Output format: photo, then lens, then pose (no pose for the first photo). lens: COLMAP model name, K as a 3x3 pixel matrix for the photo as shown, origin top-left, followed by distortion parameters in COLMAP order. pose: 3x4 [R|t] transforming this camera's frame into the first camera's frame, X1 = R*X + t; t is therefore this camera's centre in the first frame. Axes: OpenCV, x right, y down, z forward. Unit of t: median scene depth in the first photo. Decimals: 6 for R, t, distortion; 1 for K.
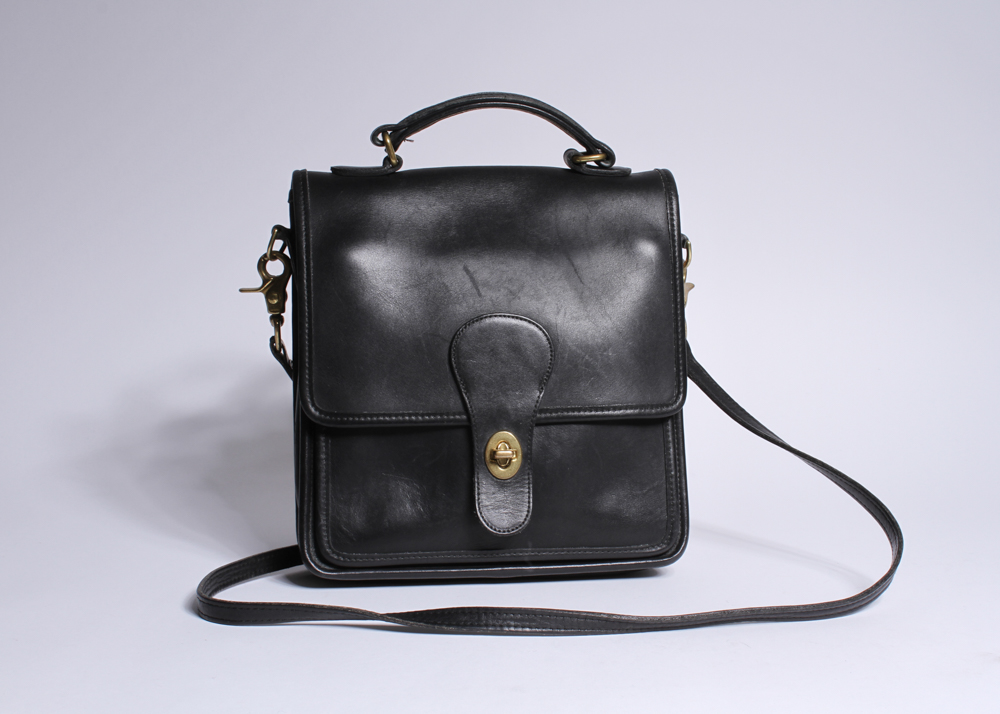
lens RADIAL K [[1592.4, 0, 501.2], [0, 1592.4, 354.8], [0, 0, 1]] dist [0.036159, 0.000000]
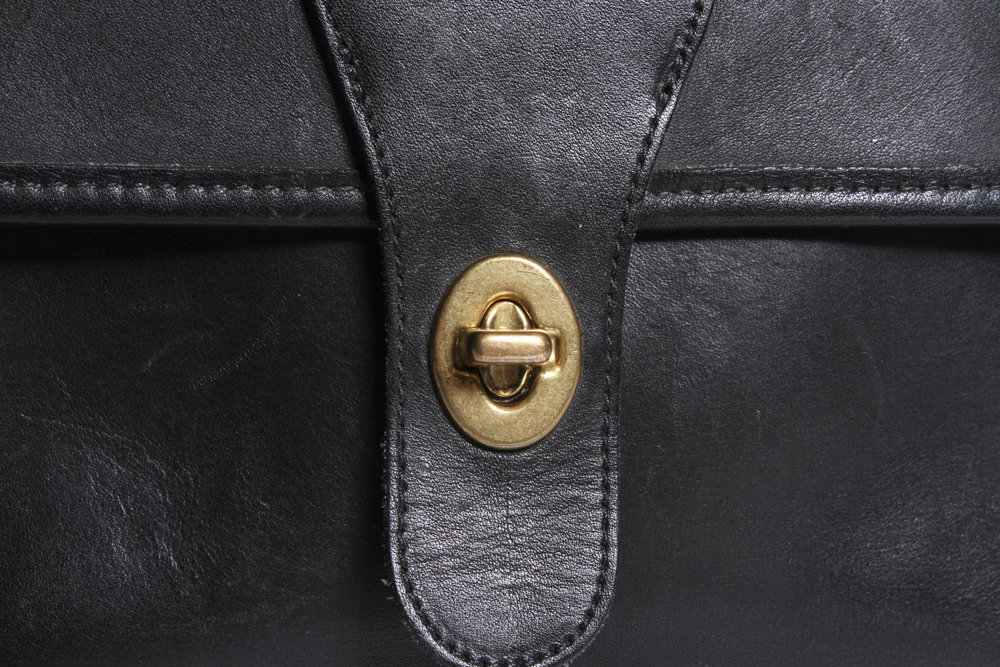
lens RADIAL K [[2324.5, 0, 500.4], [0, 2324.5, 334.1], [0, 0, 1]] dist [0.041725, 0.000000]
pose [[0.999408, 0.025189, 0.023439, -0.008111], [-0.026335, 0.998405, 0.049940, 0.042030], [-0.022143, -0.050528, 0.998477, 0.638101]]
